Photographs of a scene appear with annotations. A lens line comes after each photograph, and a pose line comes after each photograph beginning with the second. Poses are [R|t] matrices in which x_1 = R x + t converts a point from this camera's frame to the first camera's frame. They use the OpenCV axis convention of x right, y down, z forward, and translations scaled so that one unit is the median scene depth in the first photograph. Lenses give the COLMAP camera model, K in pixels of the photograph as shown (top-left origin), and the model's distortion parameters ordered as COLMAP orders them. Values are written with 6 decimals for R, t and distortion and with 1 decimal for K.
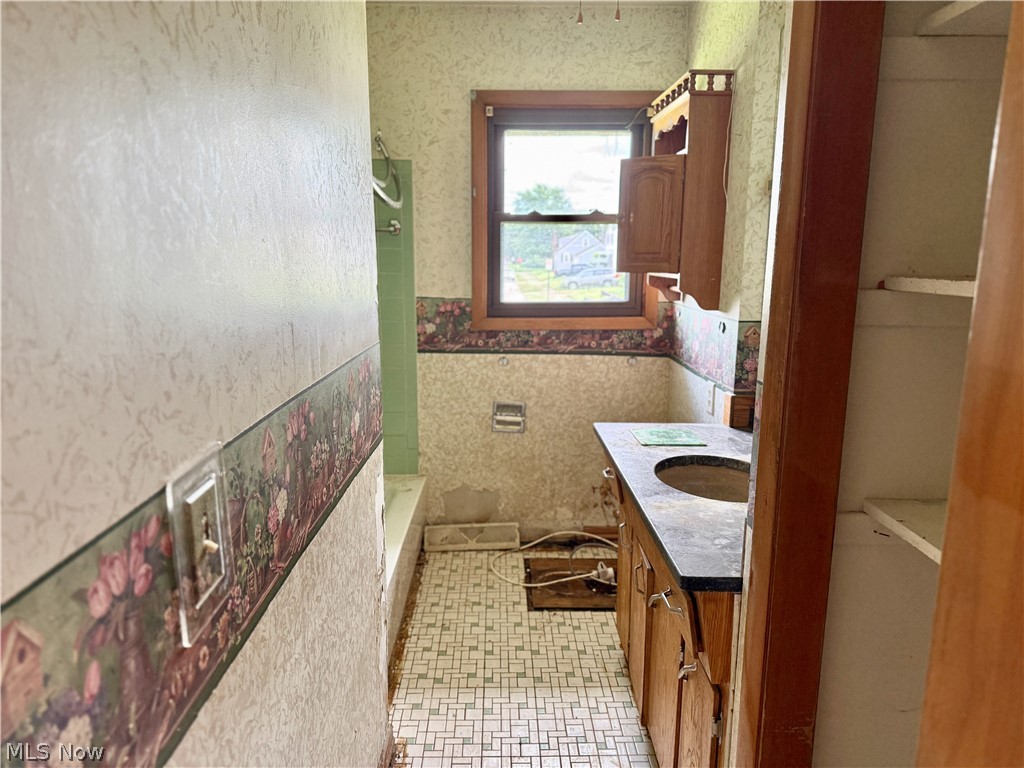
lens RADIAL K [[723.4, 0, 498.3], [0, 723.4, 390.4], [0, 0, 1]] dist [0.056983, -0.059348]
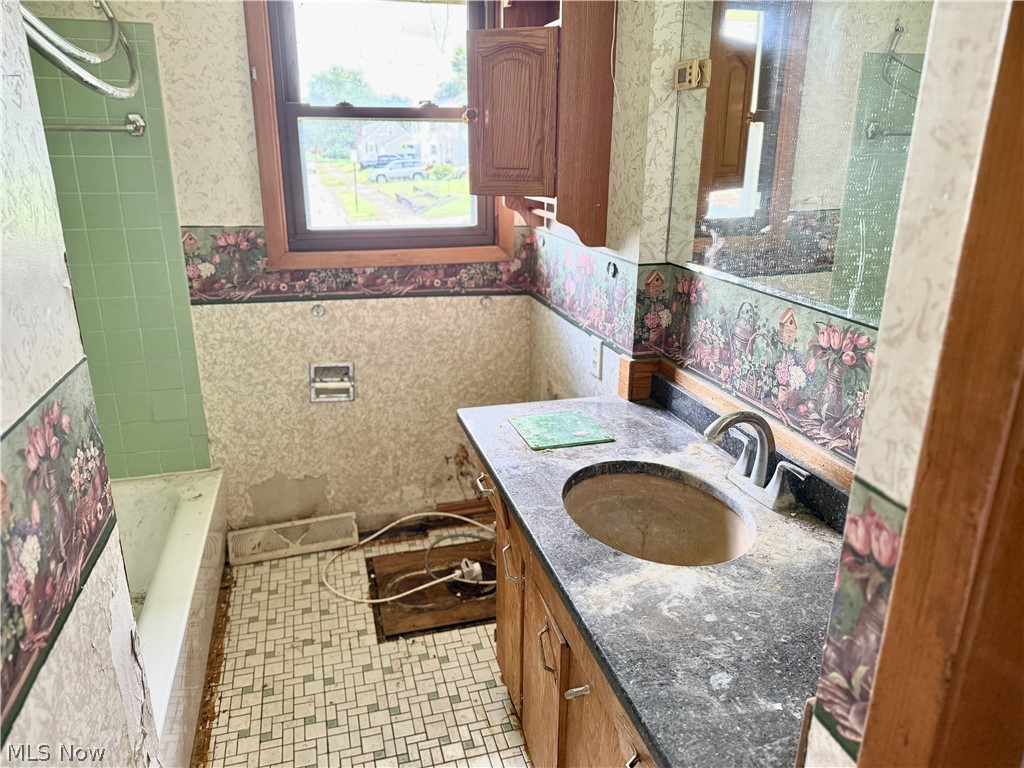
lens RADIAL K [[723.4, 0, 520.1], [0, 723.4, 382.7], [0, 0, 1]] dist [0.056983, -0.059348]
pose [[0.960066, -0.081082, 0.267767, 0.000069], [0.045563, 0.989619, 0.136303, -0.061471], [-0.276039, -0.118659, 0.953794, 0.226151]]
